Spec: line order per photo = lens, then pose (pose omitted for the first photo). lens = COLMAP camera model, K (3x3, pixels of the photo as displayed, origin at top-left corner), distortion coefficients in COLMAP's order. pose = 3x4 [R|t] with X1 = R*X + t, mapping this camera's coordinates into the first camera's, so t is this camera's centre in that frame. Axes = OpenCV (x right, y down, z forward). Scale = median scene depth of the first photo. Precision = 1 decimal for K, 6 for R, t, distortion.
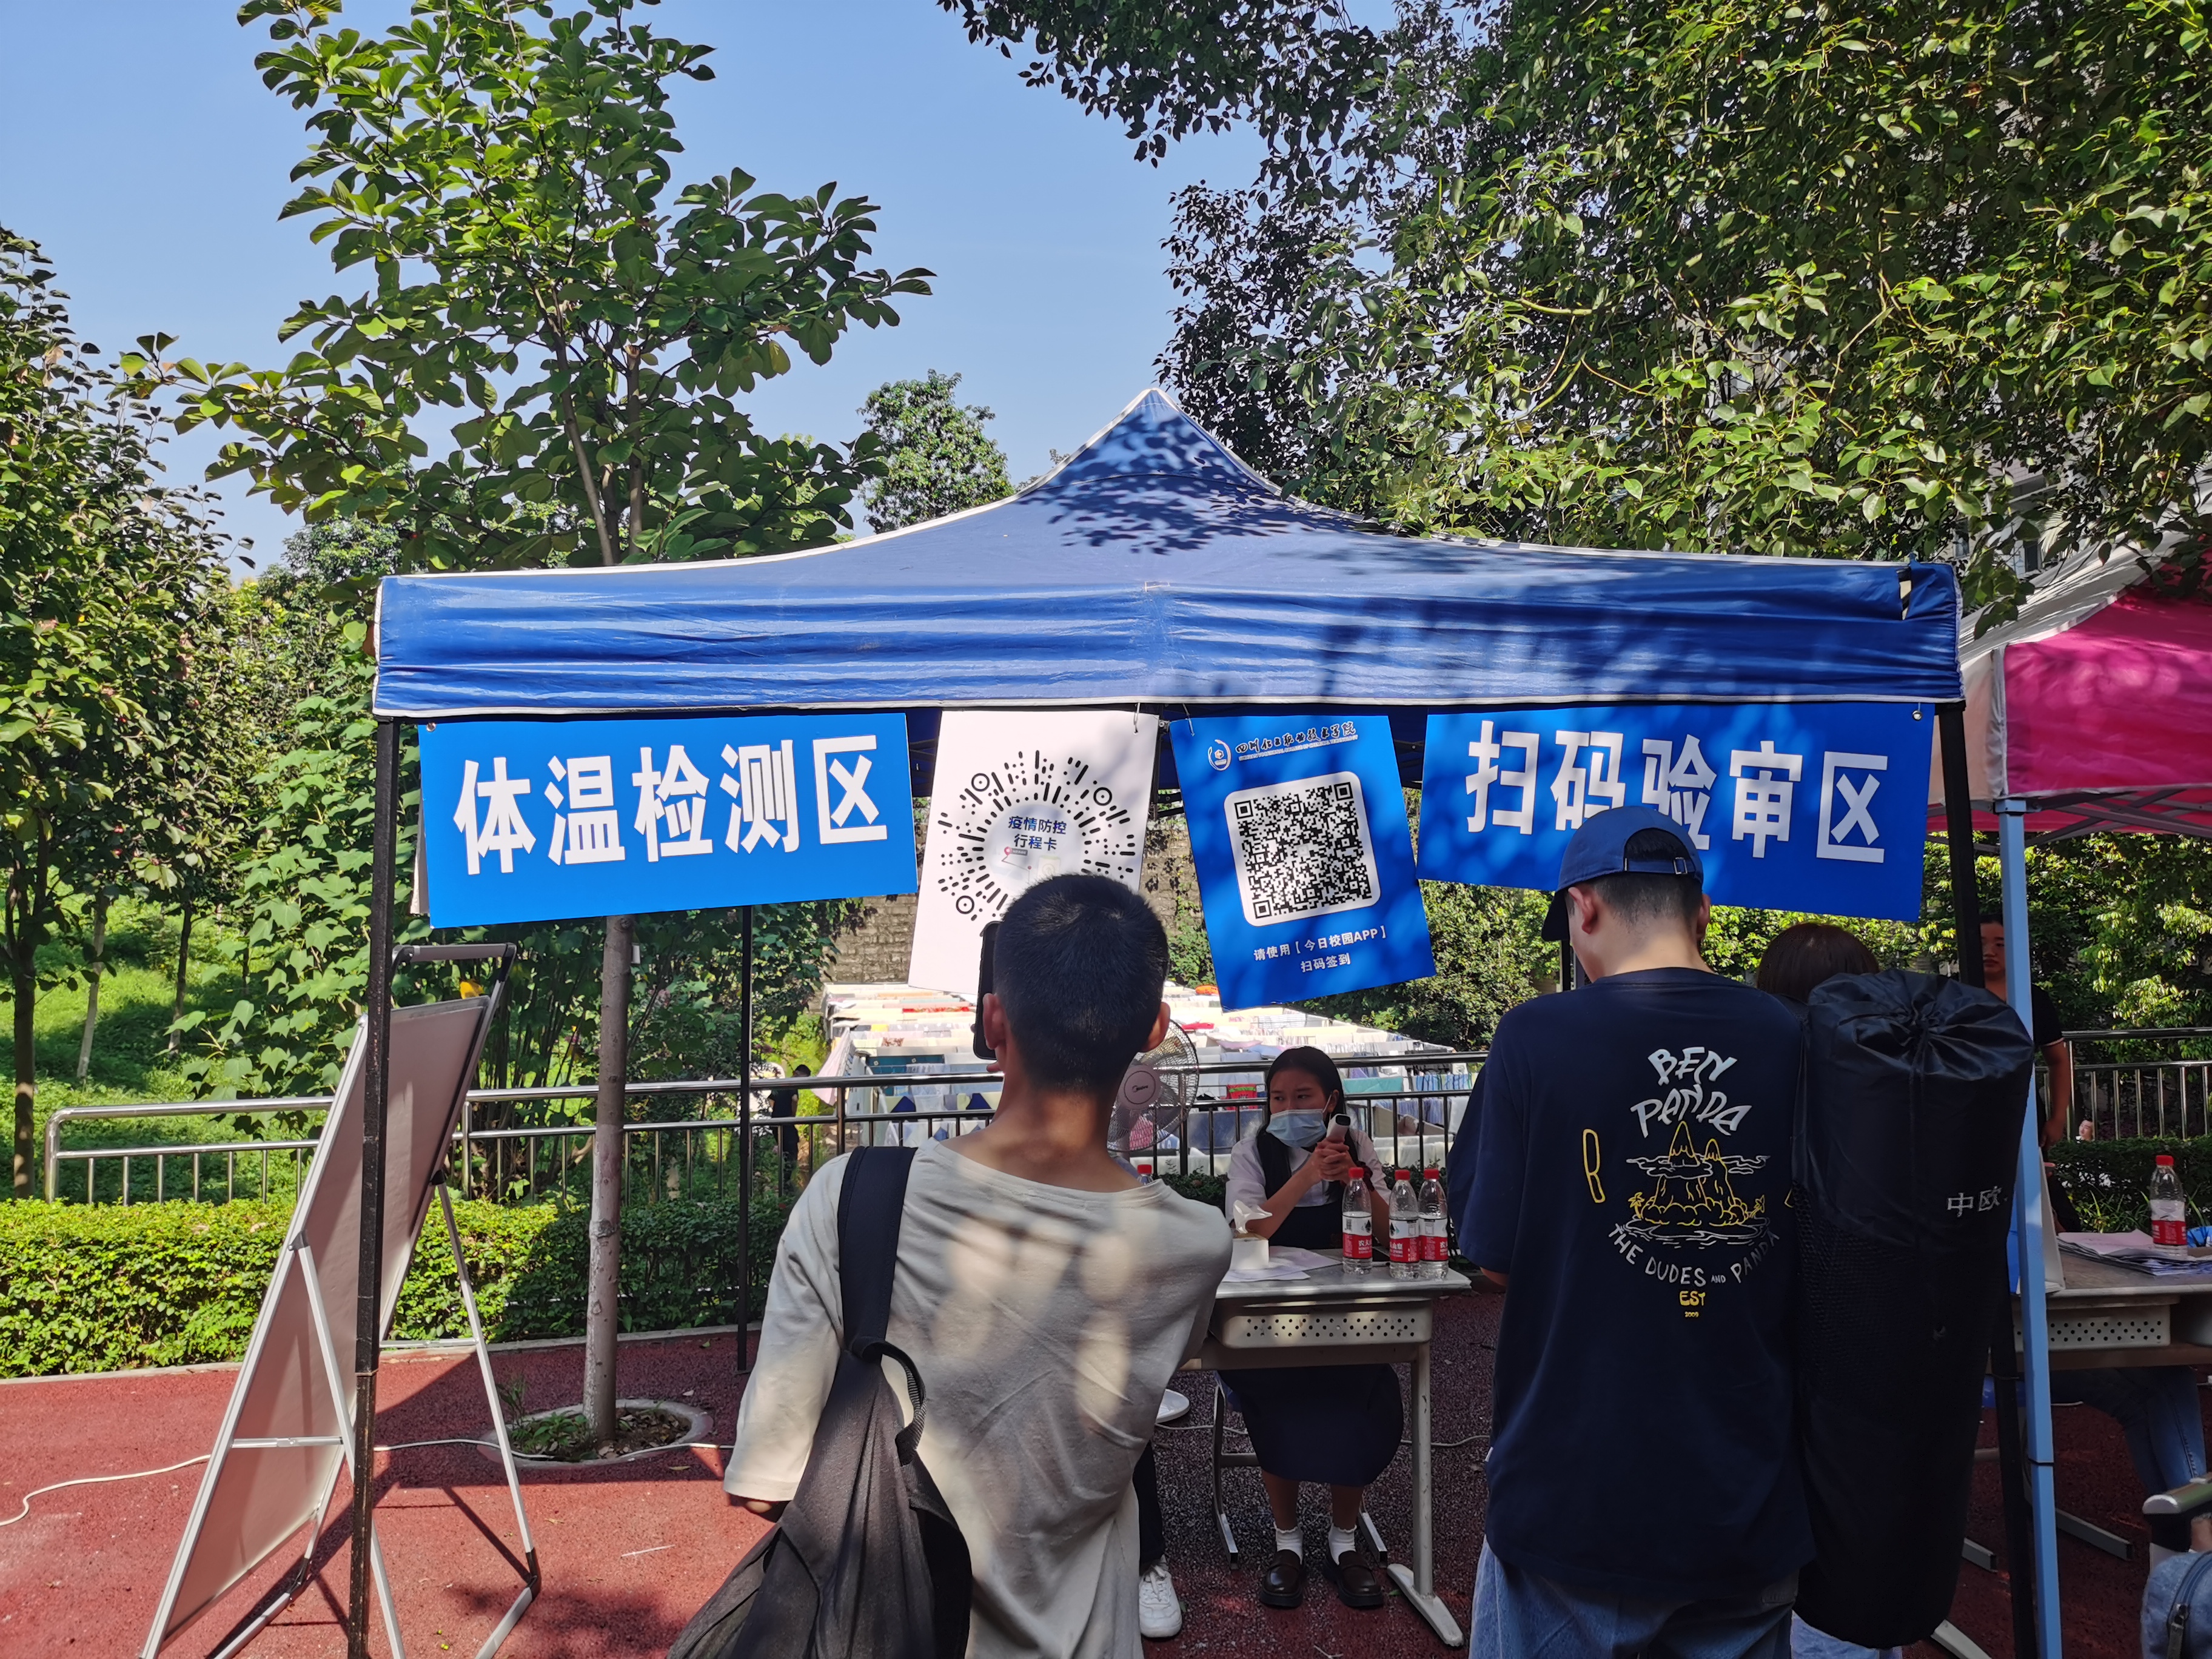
lens RADIAL K [[1688.6, 0, 1106.0], [0, 1688.6, 829.5], [0, 0, 1]] dist [0.003658, -0.003881]
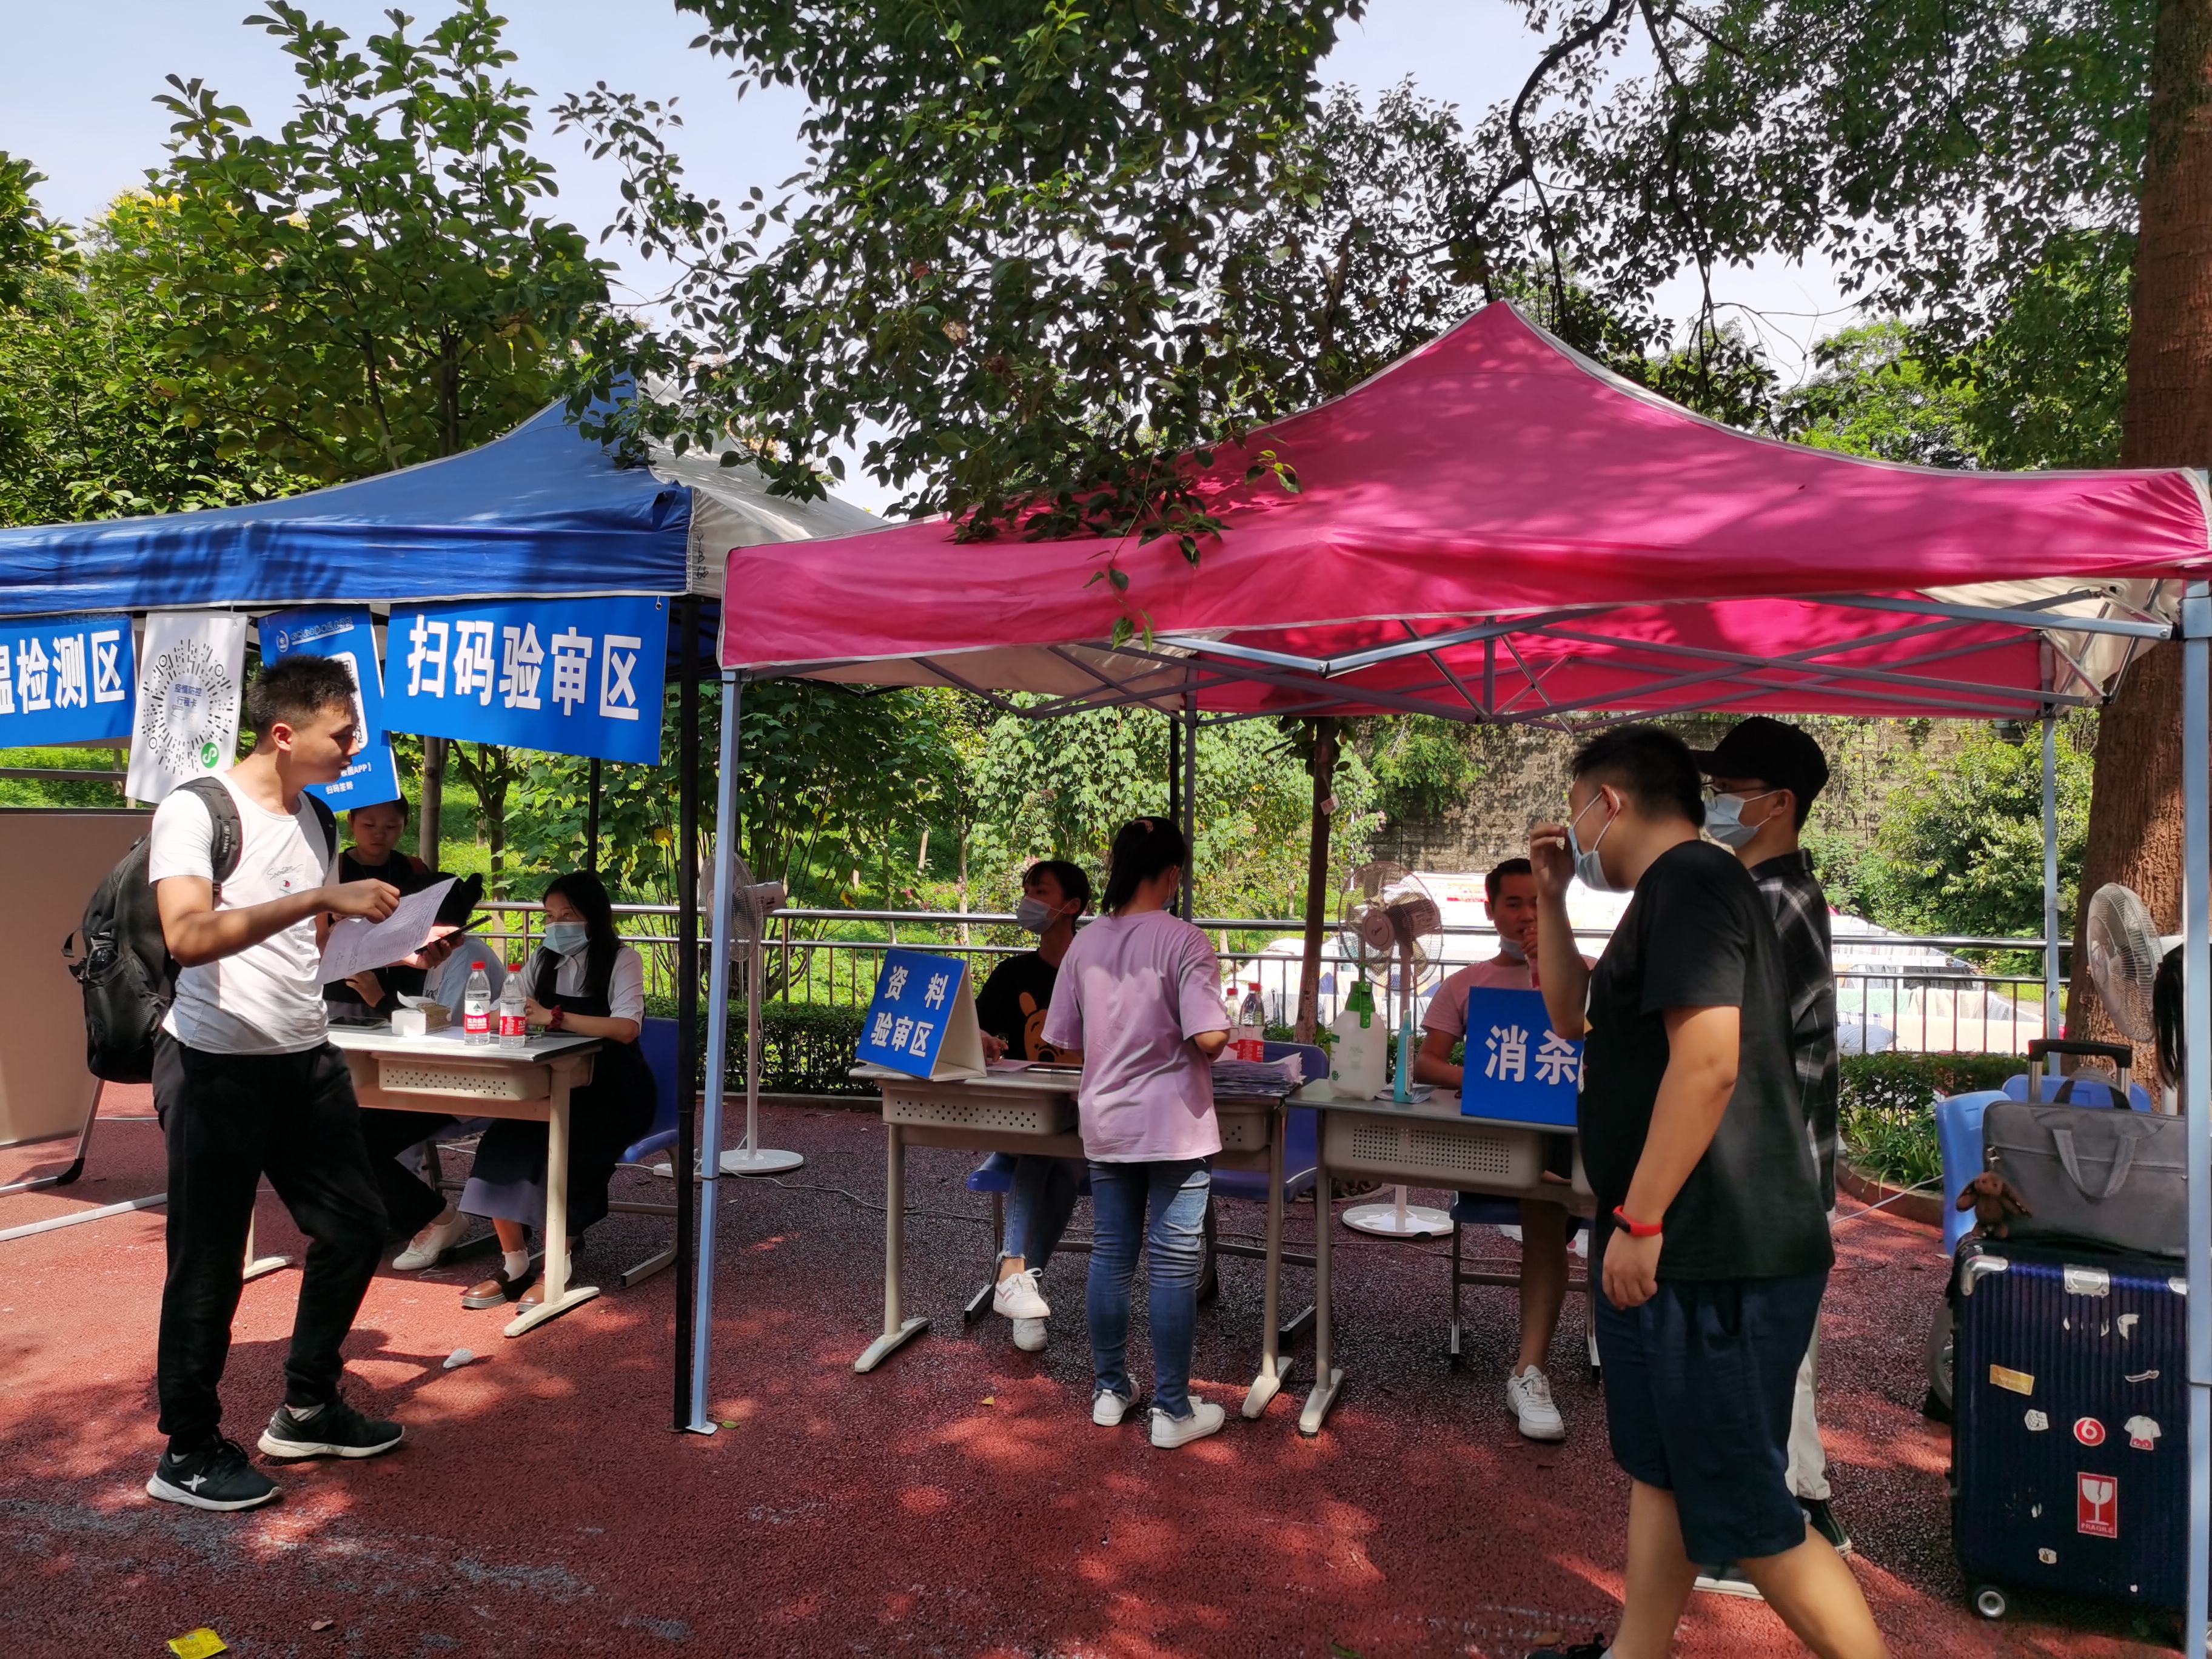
lens RADIAL K [[1688.6, 0, 1106.0], [0, 1688.6, 829.5], [0, 0, 1]] dist [0.003658, -0.003881]
pose [[0.926665, 0.033327, -0.374408, 1.264373], [-0.012802, 0.998282, 0.057176, 0.024365], [0.375671, -0.048190, 0.925499, -0.069928]]
